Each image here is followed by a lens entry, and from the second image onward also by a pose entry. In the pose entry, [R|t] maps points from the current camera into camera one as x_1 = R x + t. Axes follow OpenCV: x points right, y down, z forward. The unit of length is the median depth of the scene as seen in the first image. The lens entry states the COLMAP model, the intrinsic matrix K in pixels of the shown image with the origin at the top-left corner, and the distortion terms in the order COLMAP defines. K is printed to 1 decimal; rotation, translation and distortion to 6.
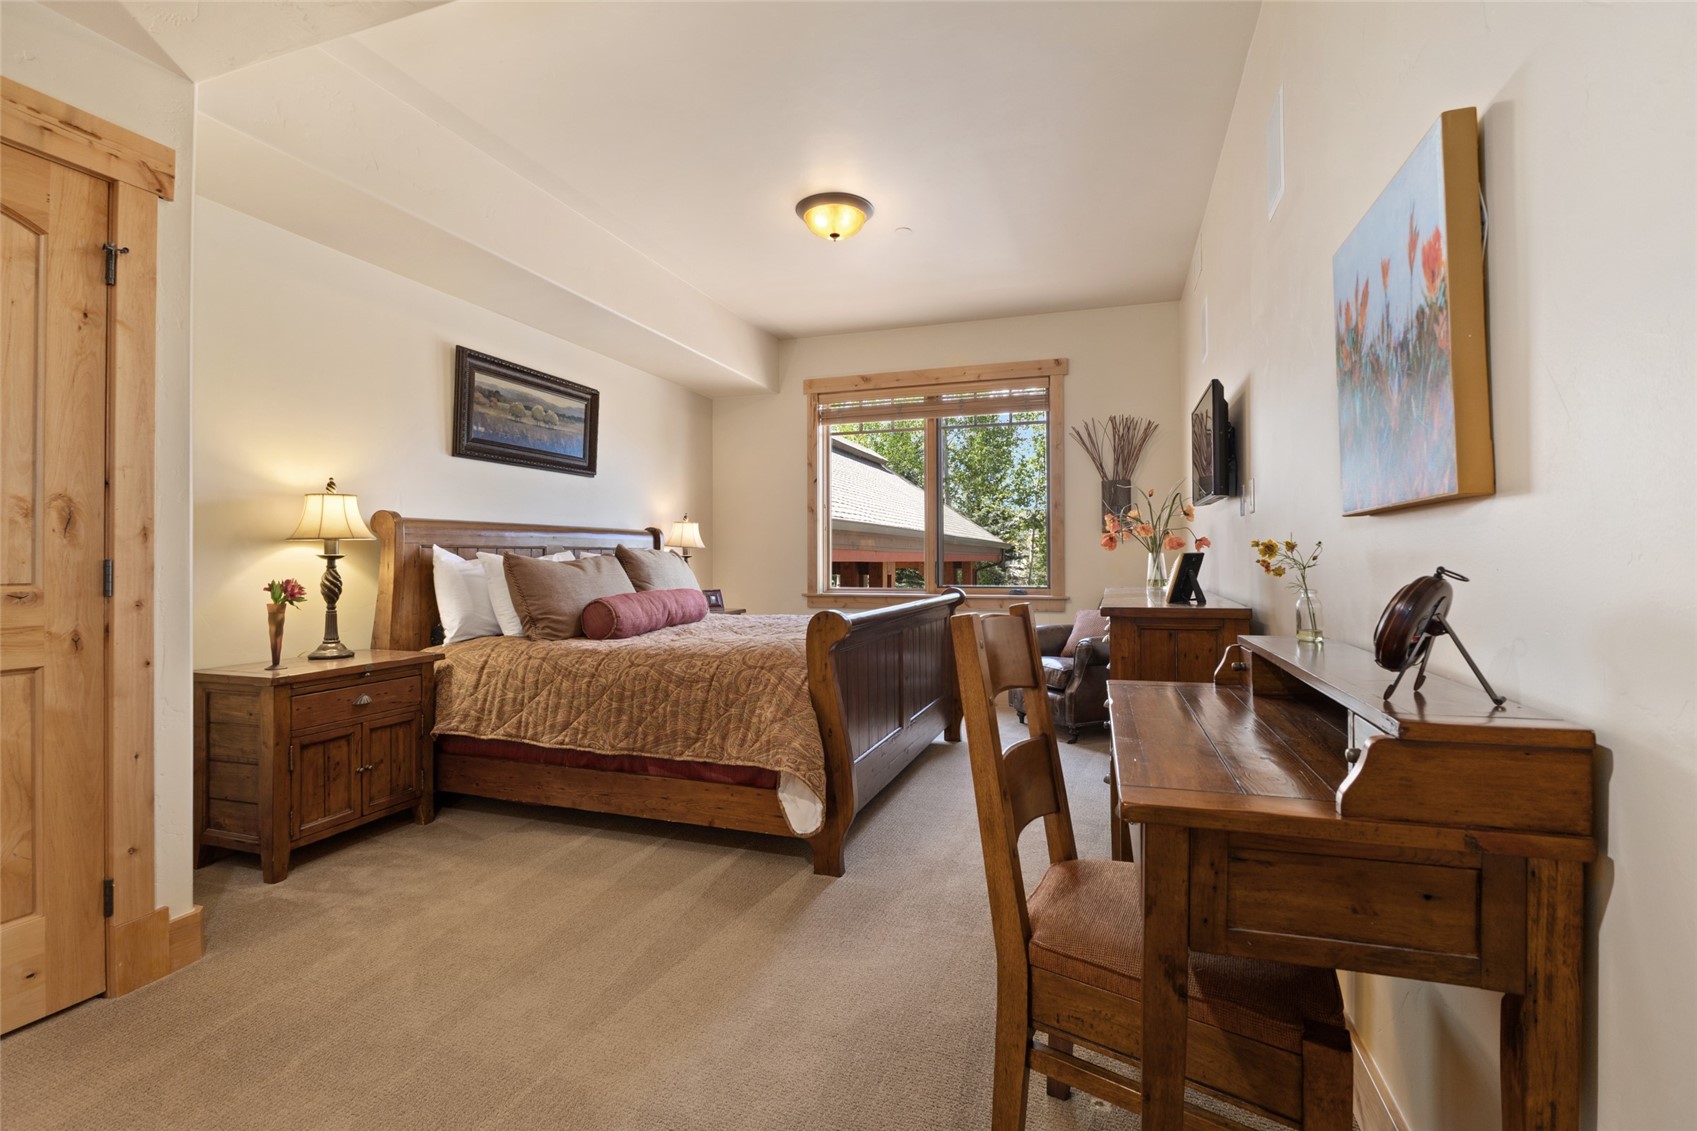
lens RADIAL K [[784.6, 0, 850.3], [0, 784.6, 558.2], [0, 0, 1]] dist [-0.013460, -0.000184]
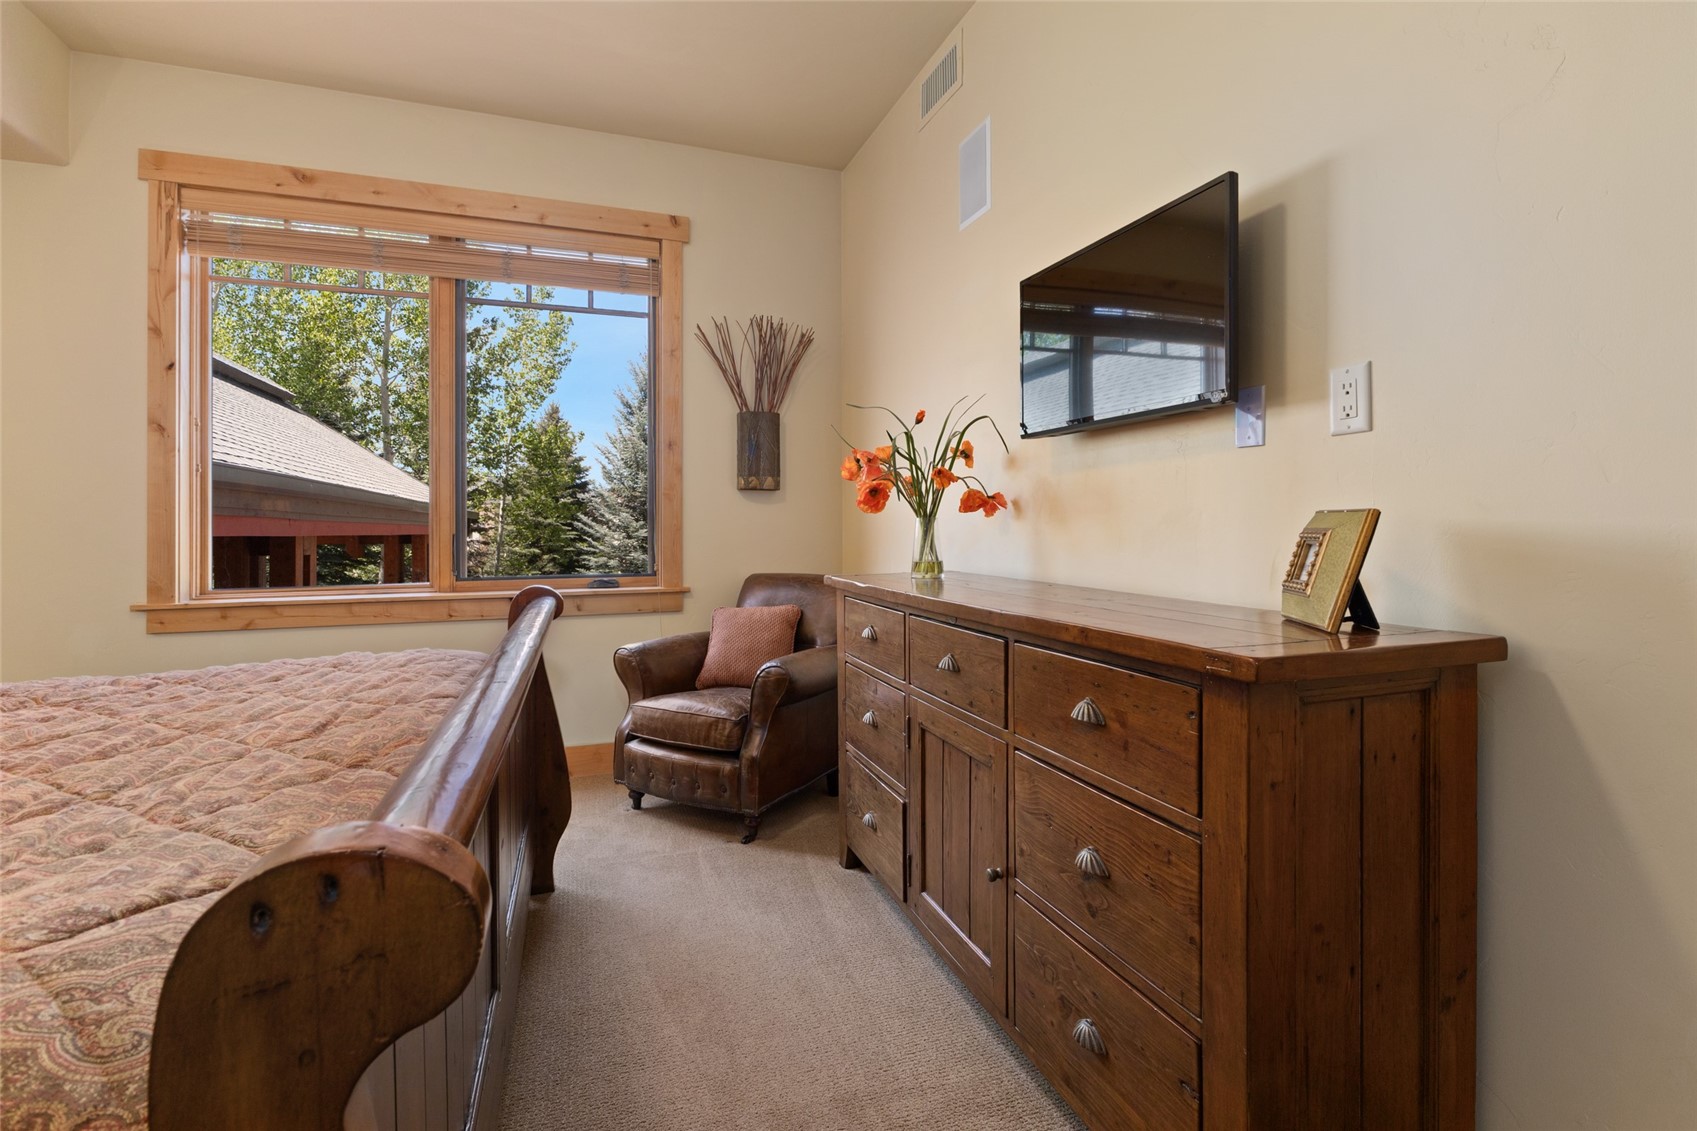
lens RADIAL K [[784.6, 0, 861.2], [0, 784.6, 527.5], [0, 0, 1]] dist [-0.013460, -0.000184]
pose [[0.771575, -0.001143, 0.636137, -0.020824], [0.003612, 0.999990, -0.002584, 0.001575], [-0.636128, 0.004292, 0.771572, 0.375857]]
